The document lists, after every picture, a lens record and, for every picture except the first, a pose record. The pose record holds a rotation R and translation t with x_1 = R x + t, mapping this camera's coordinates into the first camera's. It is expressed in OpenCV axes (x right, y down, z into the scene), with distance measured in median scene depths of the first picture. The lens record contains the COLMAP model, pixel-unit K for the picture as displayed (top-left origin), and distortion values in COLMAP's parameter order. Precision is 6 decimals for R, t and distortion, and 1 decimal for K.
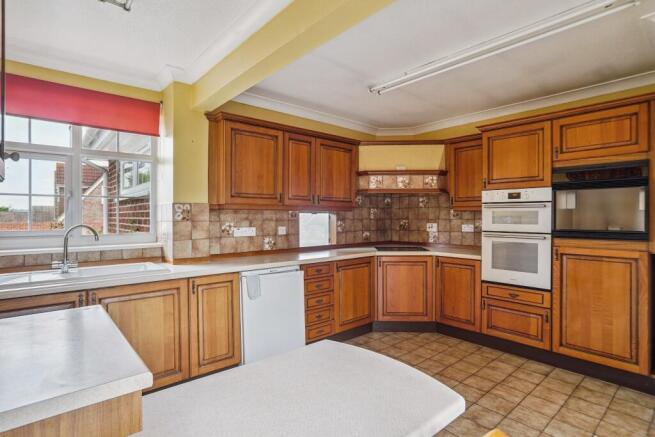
lens RADIAL K [[346.8, 0, 324.7], [0, 346.8, 218.7], [0, 0, 1]] dist [0.003585, 0.001505]
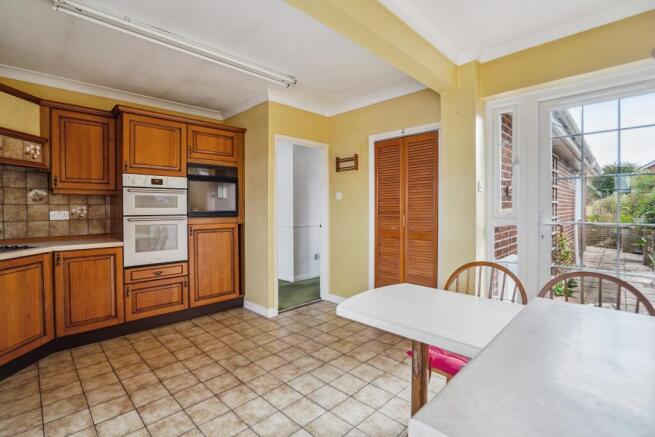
lens RADIAL K [[314.3, 0, 325.0], [0, 314.3, 212.3], [0, 0, 1]] dist [-0.001951, -0.000768]
pose [[-0.057848, -0.014578, 0.998219, -0.494486], [0.013099, 0.999796, 0.015360, 0.022320], [-0.998239, 0.013964, -0.057646, 0.558087]]
